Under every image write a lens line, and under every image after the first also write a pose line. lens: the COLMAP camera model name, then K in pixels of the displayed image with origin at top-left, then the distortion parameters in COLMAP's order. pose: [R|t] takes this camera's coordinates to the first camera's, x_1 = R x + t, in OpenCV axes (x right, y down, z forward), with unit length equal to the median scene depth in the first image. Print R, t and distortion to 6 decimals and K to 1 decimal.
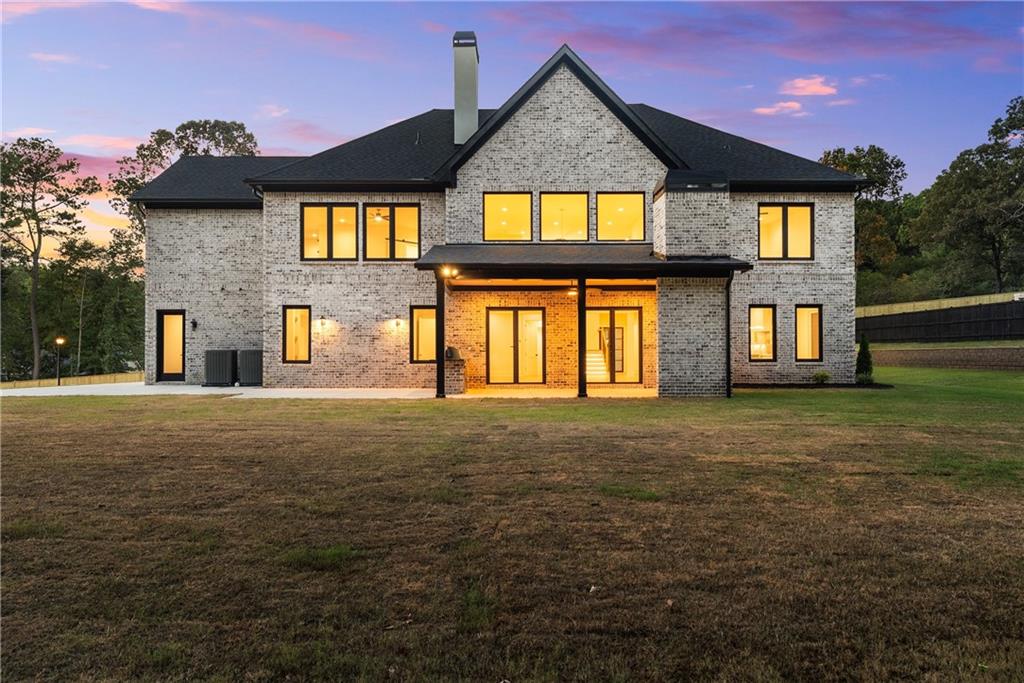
lens RADIAL K [[680.3, 0, 509.6], [0, 680.3, 345.9], [0, 0, 1]] dist [-0.001301, -0.000089]
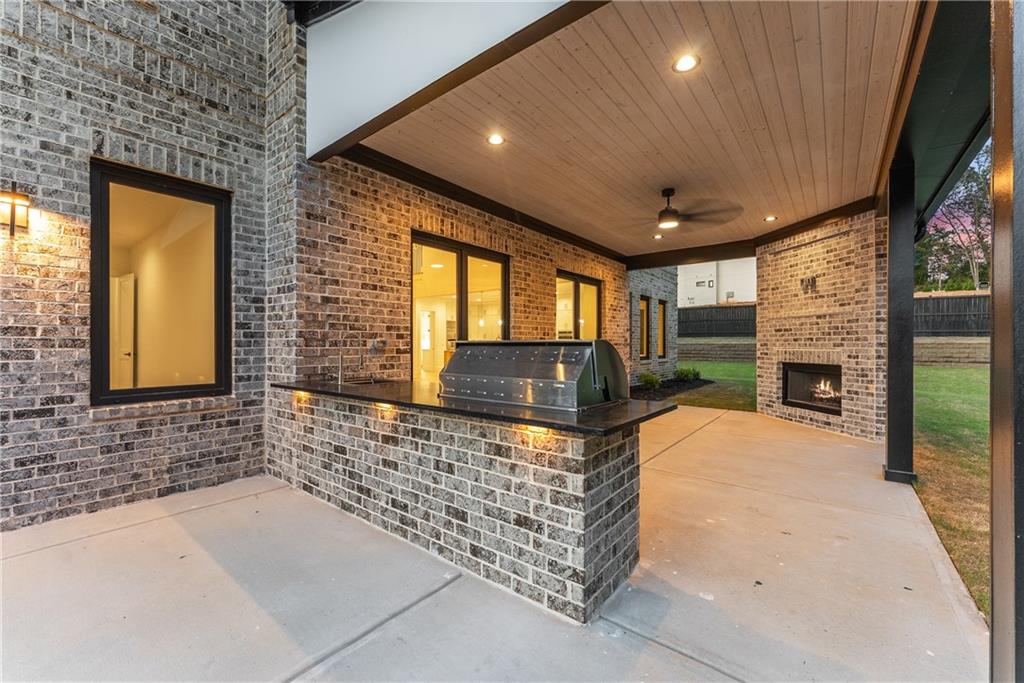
lens RADIAL K [[414.3, 0, 510.8], [0, 414.3, 344.8], [0, 0, 1]] dist [-0.000121, -0.000002]
pose [[0.633347, 0.003084, 0.773862, -0.165436], [-0.016205, 0.999826, 0.009278, 0.001110], [-0.773698, -0.018417, 0.633286, 0.799730]]
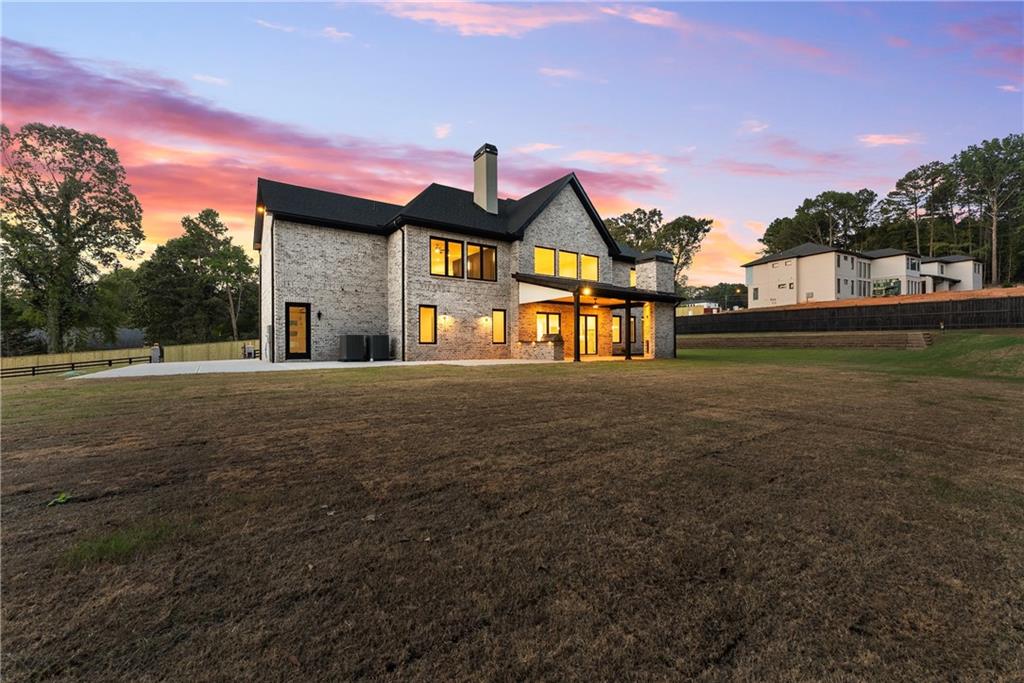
lens RADIAL K [[407.4, 0, 512.0], [0, 407.4, 341.5], [0, 0, 1]] dist [-0.000426, 0.000058]
pose [[0.822641, 0.001959, 0.568558, -0.665734], [-0.004879, 0.999982, 0.003614, 0.015722], [-0.568541, -0.005747, 0.822635, 0.167097]]
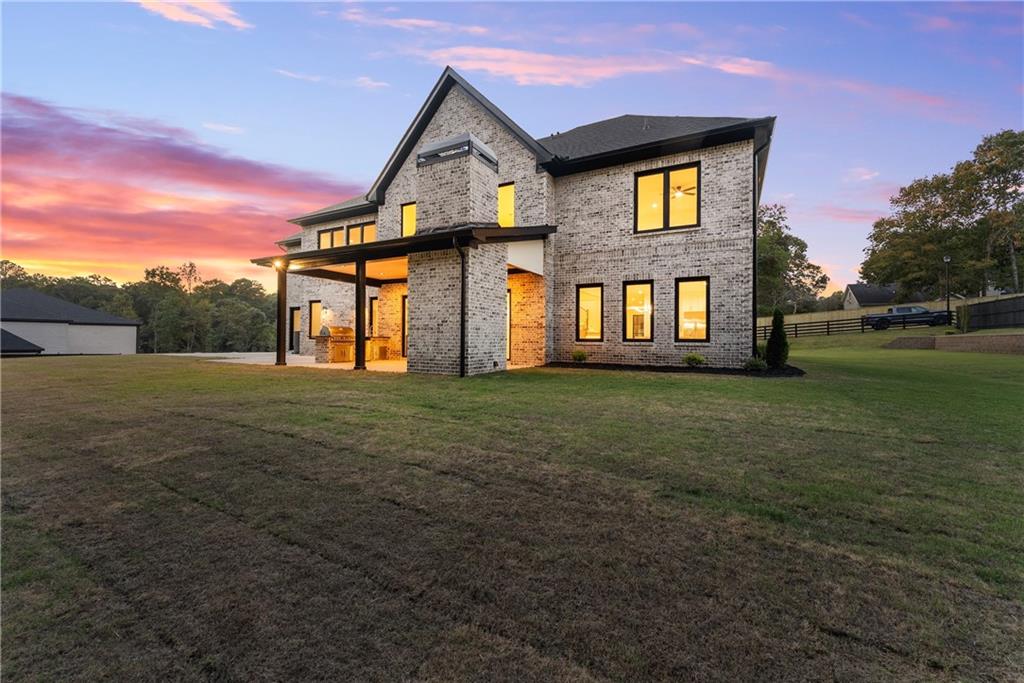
lens RADIAL K [[414.4, 0, 510.8], [0, 414.4, 336.3], [0, 0, 1]] dist [-0.000570, -0.000039]
pose [[0.871081, 0.003838, -0.491124, 0.506125], [-0.002429, 0.999991, 0.003505, 0.014642], [0.491133, -0.001860, 0.871082, 0.420133]]
